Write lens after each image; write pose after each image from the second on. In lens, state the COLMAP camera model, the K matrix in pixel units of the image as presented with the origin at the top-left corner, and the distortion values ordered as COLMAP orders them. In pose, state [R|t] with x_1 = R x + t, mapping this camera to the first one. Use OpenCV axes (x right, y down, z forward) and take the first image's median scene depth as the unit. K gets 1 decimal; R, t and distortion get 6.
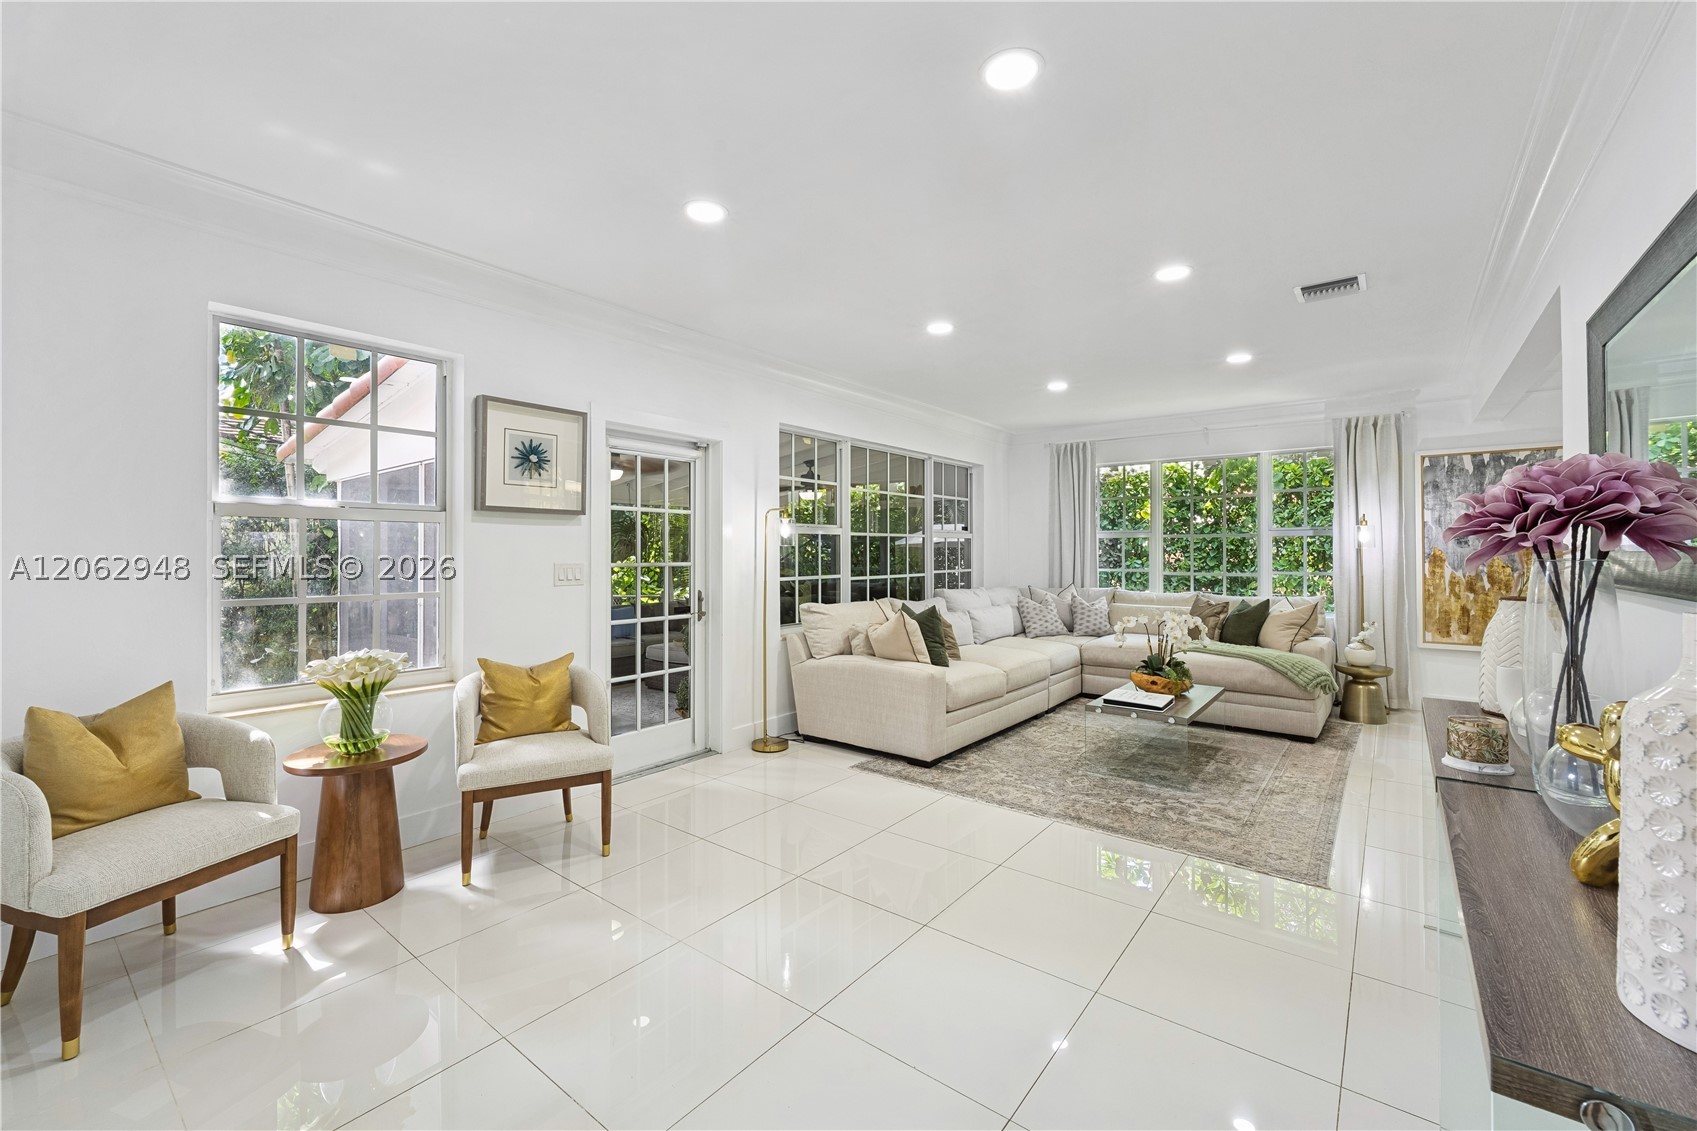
lens RADIAL K [[689.9, 0, 847.6], [0, 689.9, 545.9], [0, 0, 1]] dist [0.006270, -0.002523]
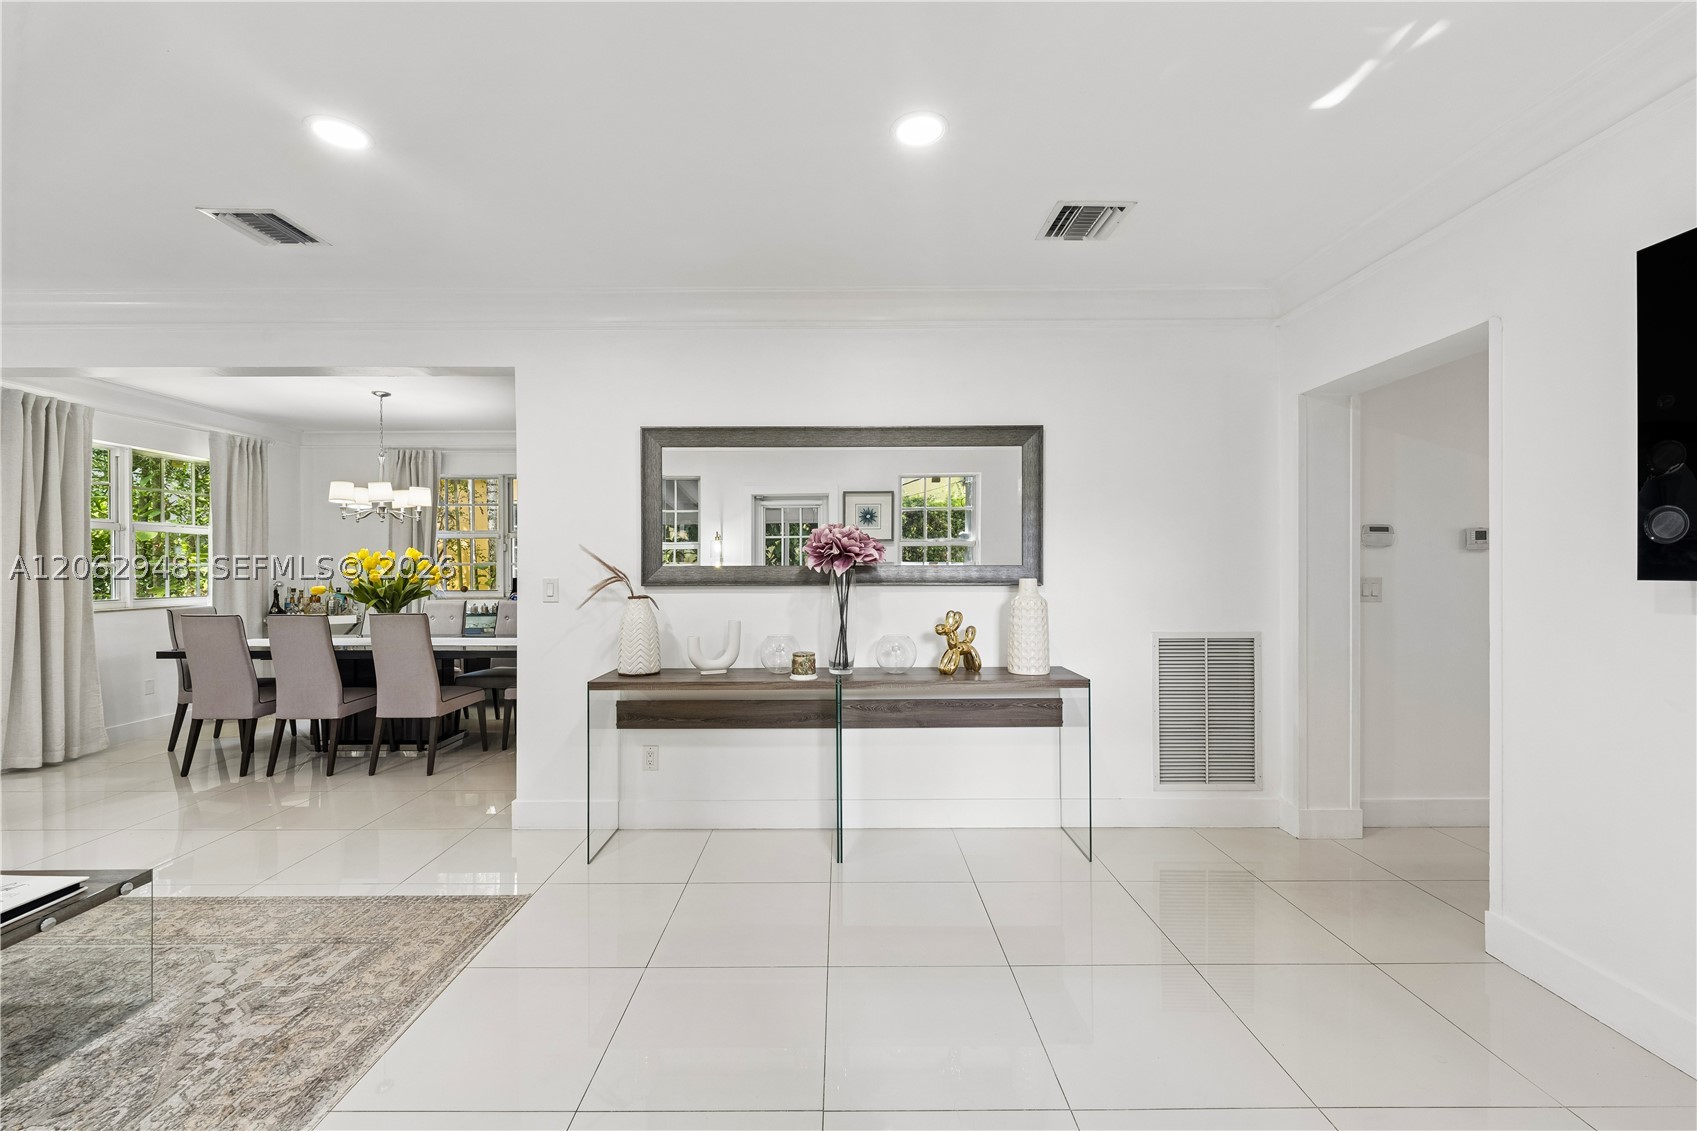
lens RADIAL K [[689.9, 0, 836.8], [0, 689.9, 567.8], [0, 0, 1]] dist [0.006270, -0.002523]
pose [[-0.613591, 0.002001, 0.789622, -0.196263], [-0.002617, 0.999986, -0.004568, 0.006530], [-0.789620, -0.004869, -0.613577, 0.631179]]
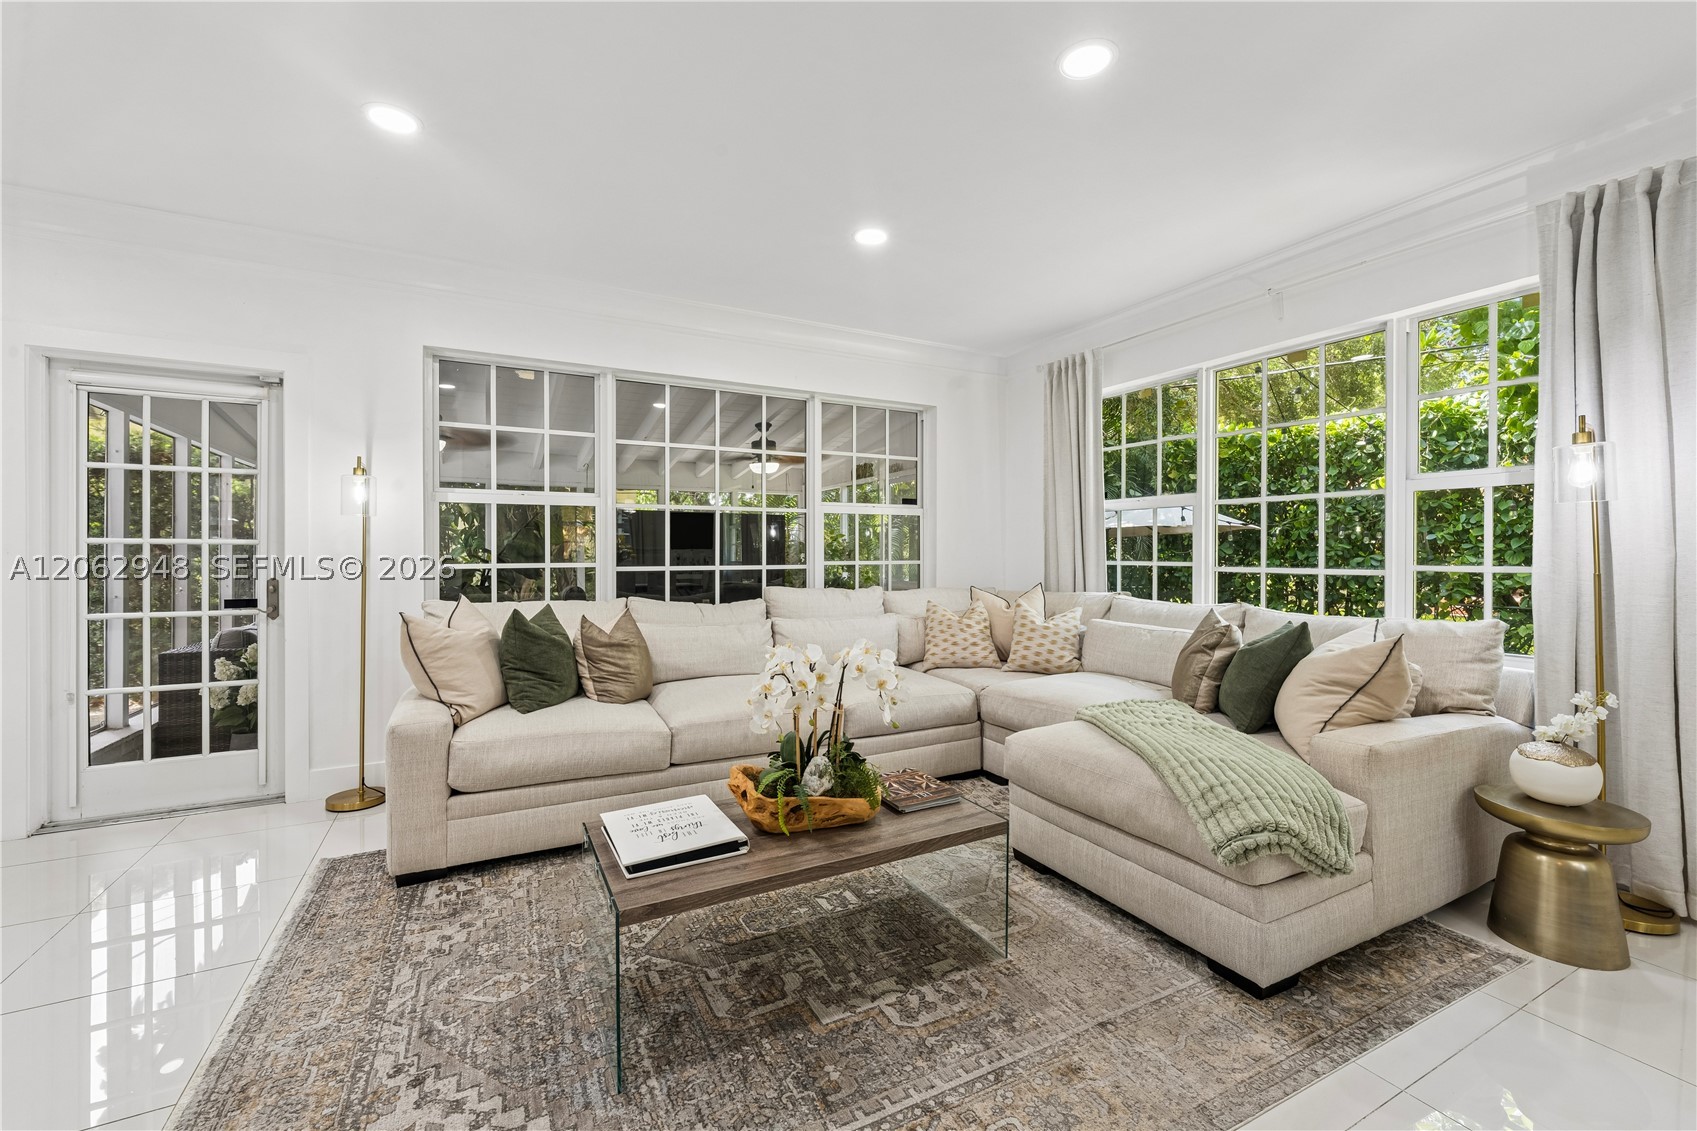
lens RADIAL K [[689.9, 0, 839.7], [0, 689.9, 553.2], [0, 0, 1]] dist [0.006270, -0.002523]
pose [[0.911978, 0.001839, -0.410235, 0.535221], [0.001838, 0.999962, 0.008568, 0.027736], [0.410235, -0.008568, 0.911940, 0.479182]]
